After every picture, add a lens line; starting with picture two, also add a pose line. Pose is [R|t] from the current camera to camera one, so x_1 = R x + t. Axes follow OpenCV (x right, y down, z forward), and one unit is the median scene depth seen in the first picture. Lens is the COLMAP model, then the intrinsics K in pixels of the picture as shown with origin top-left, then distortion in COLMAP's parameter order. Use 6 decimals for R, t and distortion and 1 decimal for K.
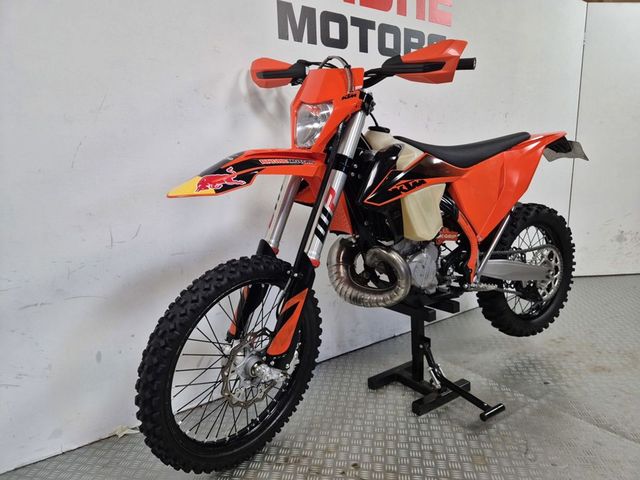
lens RADIAL K [[427.3, 0, 321.3], [0, 427.3, 237.9], [0, 0, 1]] dist [0.056507, -0.003047]
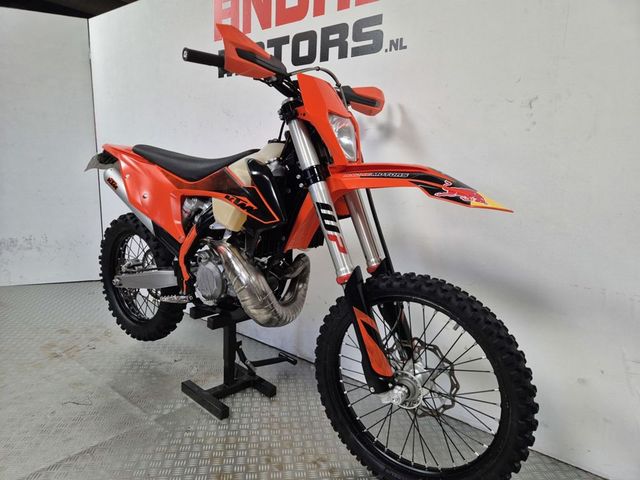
lens RADIAL K [[427.0, 0, 320.0], [0, 427.0, 240.0], [0, 0, 1]] dist [0.053533, -0.002386]
pose [[0.271153, 0.198504, -0.941845, 1.232224], [-0.202976, 0.968292, 0.145642, -0.201605], [0.940891, 0.151681, 0.302847, 0.858482]]
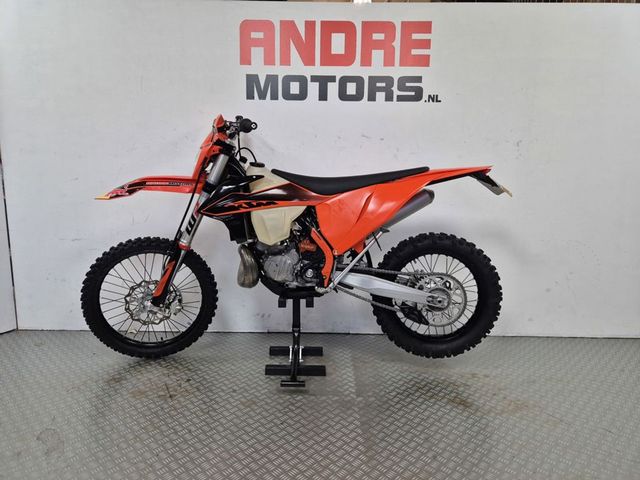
lens RADIAL K [[427.3, 0, 321.3], [0, 427.3, 237.9], [0, 0, 1]] dist [0.056507, -0.003047]
pose [[0.815392, 0.123116, -0.565667, 0.884089], [-0.134912, 0.990632, 0.021138, -0.052876], [0.562970, 0.059080, 0.824363, -0.031876]]
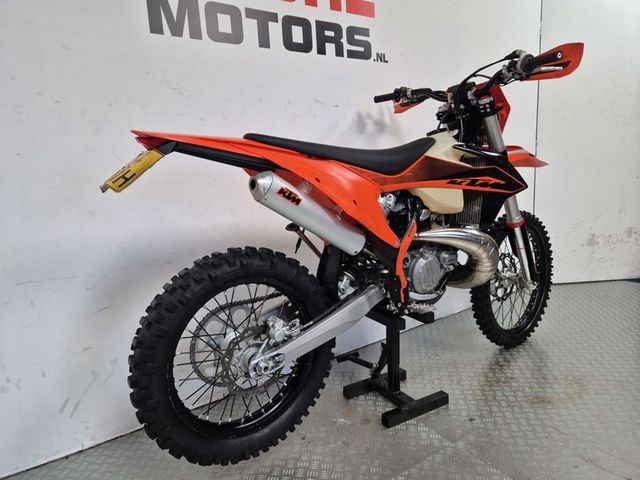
lens RADIAL K [[410.6, 0, 307.9], [0, 410.6, 239.1], [0, 0, 1]] dist [0.040209, -0.000447]
pose [[0.998584, -0.019670, -0.049437, 0.227105], [0.019591, 0.999806, -0.002074, -0.029320], [0.049468, 0.001102, 0.998775, 0.148972]]
